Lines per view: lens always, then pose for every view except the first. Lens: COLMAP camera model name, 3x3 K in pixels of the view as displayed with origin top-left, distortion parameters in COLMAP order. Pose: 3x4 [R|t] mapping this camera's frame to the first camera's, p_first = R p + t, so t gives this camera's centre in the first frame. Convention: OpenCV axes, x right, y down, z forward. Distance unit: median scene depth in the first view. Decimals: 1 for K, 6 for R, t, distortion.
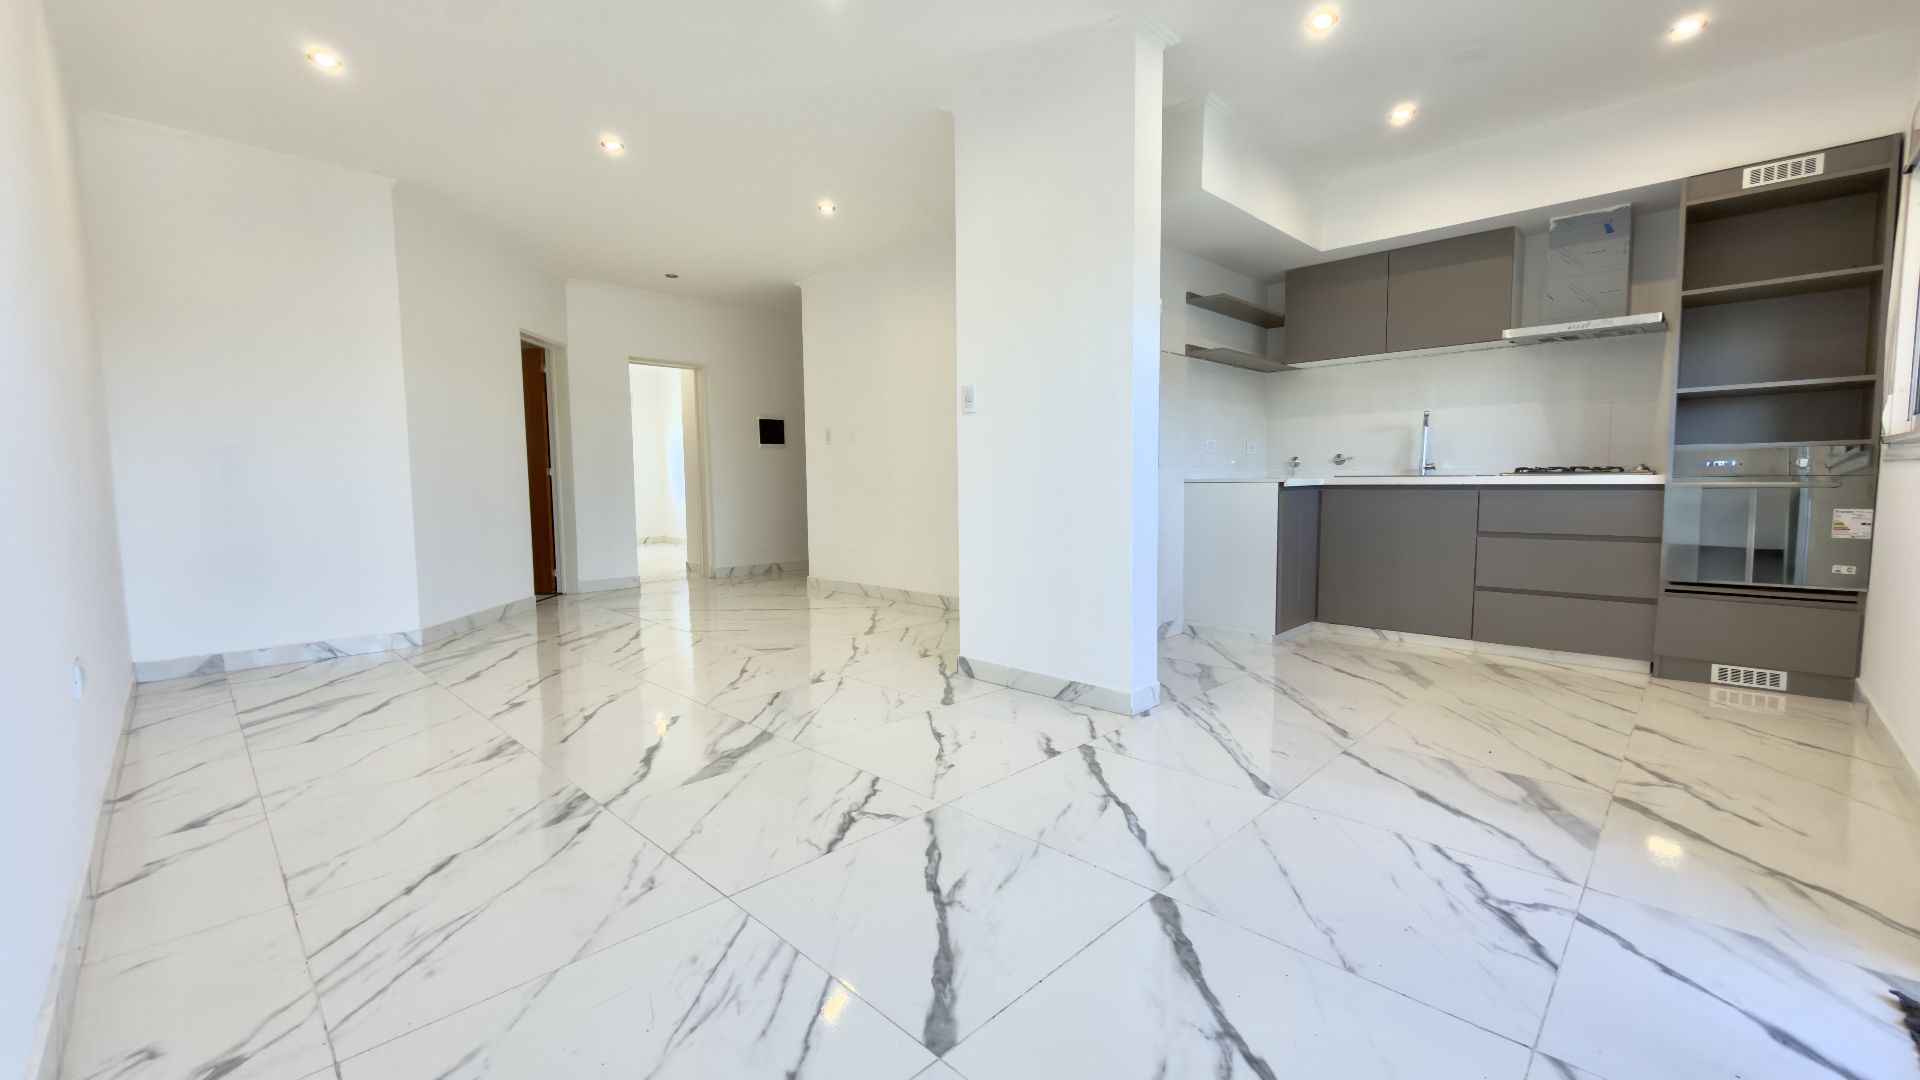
lens RADIAL K [[769.4, 0, 957.1], [0, 769.4, 535.6], [0, 0, 1]] dist [-0.000002, 0.000151]
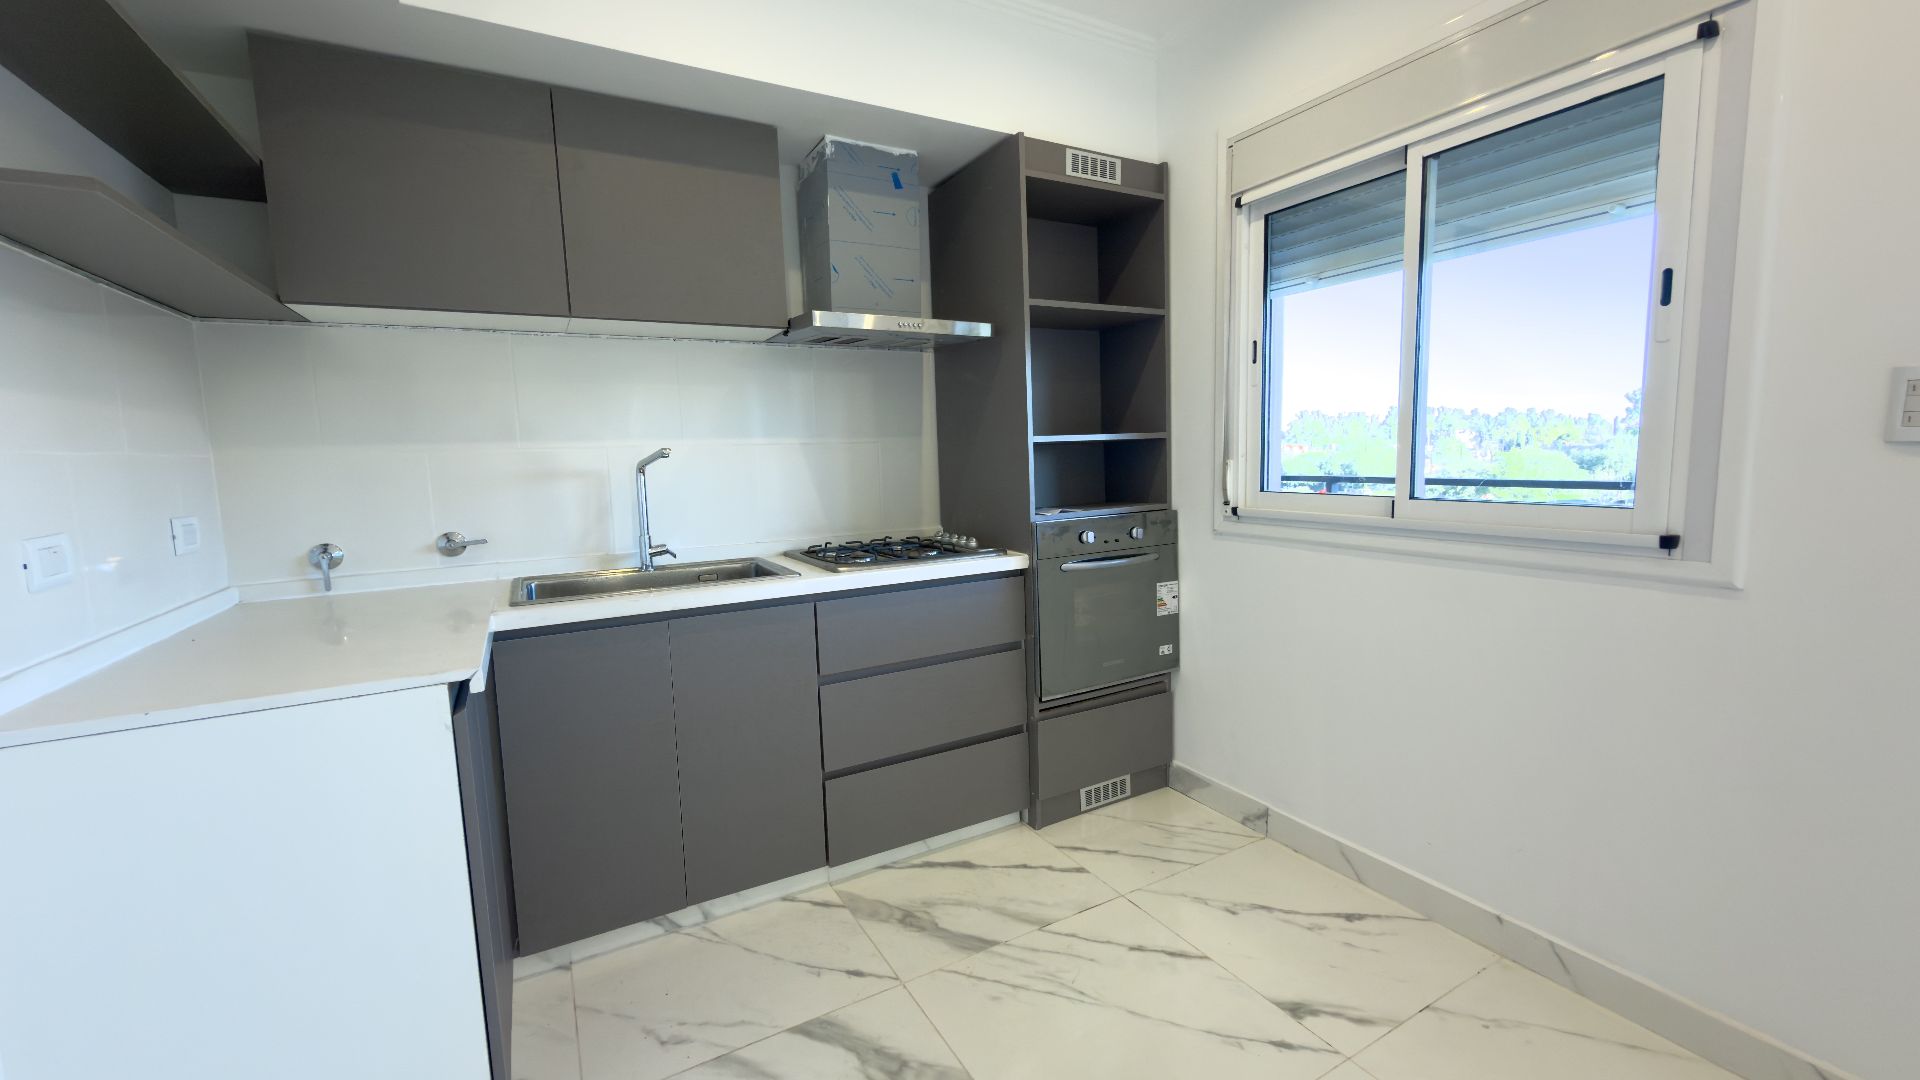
lens RADIAL K [[769.4, 0, 957.1], [0, 769.4, 535.6], [0, 0, 1]] dist [-0.000002, 0.000151]
pose [[0.268834, -0.107754, 0.957140, 0.218074], [0.094250, 0.991897, 0.085195, -0.163552], [-0.958564, 0.067307, 0.276812, 0.860249]]
